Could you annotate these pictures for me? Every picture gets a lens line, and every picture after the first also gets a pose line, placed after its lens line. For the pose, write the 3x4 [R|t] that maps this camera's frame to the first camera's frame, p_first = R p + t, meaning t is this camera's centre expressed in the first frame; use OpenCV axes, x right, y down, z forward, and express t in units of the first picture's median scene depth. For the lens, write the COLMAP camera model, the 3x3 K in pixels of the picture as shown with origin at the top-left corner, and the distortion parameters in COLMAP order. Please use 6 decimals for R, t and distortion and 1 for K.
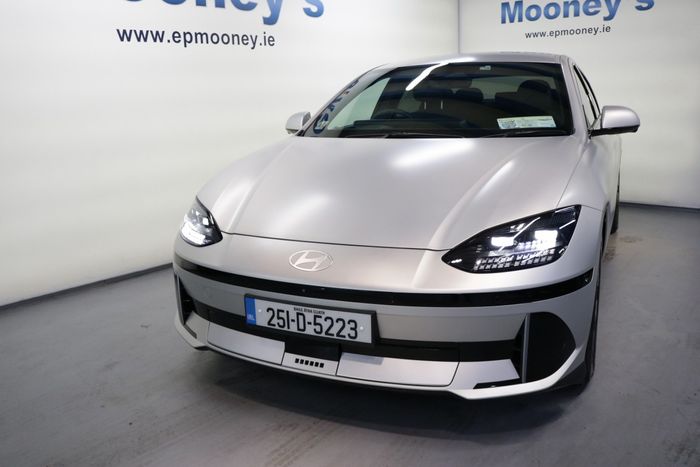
lens RADIAL K [[571.8, 0, 350.0], [0, 571.8, 233.5], [0, 0, 1]] dist [-0.104708, 0.004663]
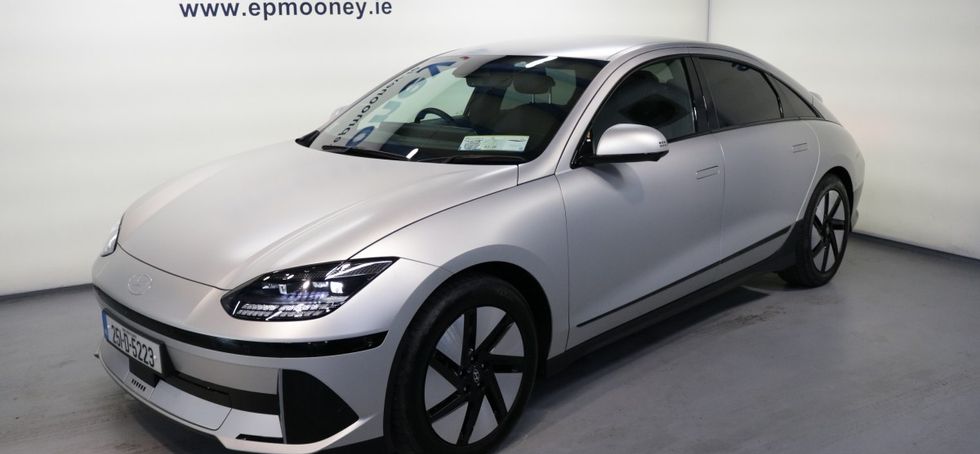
lens RADIAL K [[801.8, 0, 490.0], [0, 801.8, 227.0], [0, 0, 1]] dist [-0.157169, 0.105079]
pose [[0.951788, 0.092569, -0.292457, 0.686514], [-0.093187, 0.995578, 0.011852, -0.094909], [0.292261, 0.015973, 0.956205, -0.098972]]
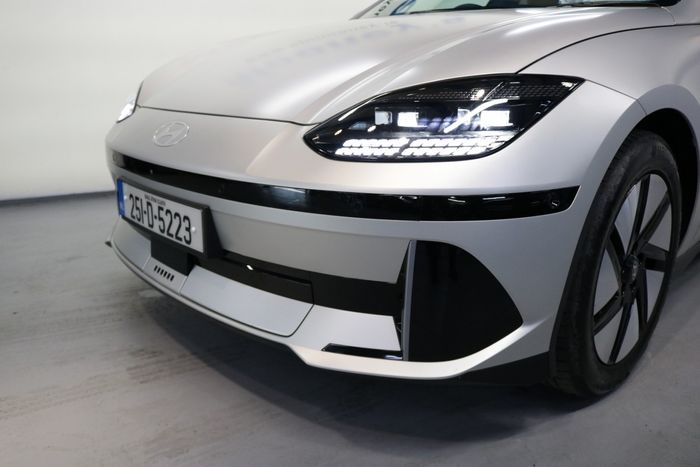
lens RADIAL K [[571.8, 0, 350.0], [0, 571.8, 233.5], [0, 0, 1]] dist [-0.104708, 0.004663]
pose [[0.930095, 0.143327, -0.338201, 0.308707], [-0.123239, 0.989126, 0.080262, 0.066301], [0.346027, -0.032971, 0.937645, 0.300110]]
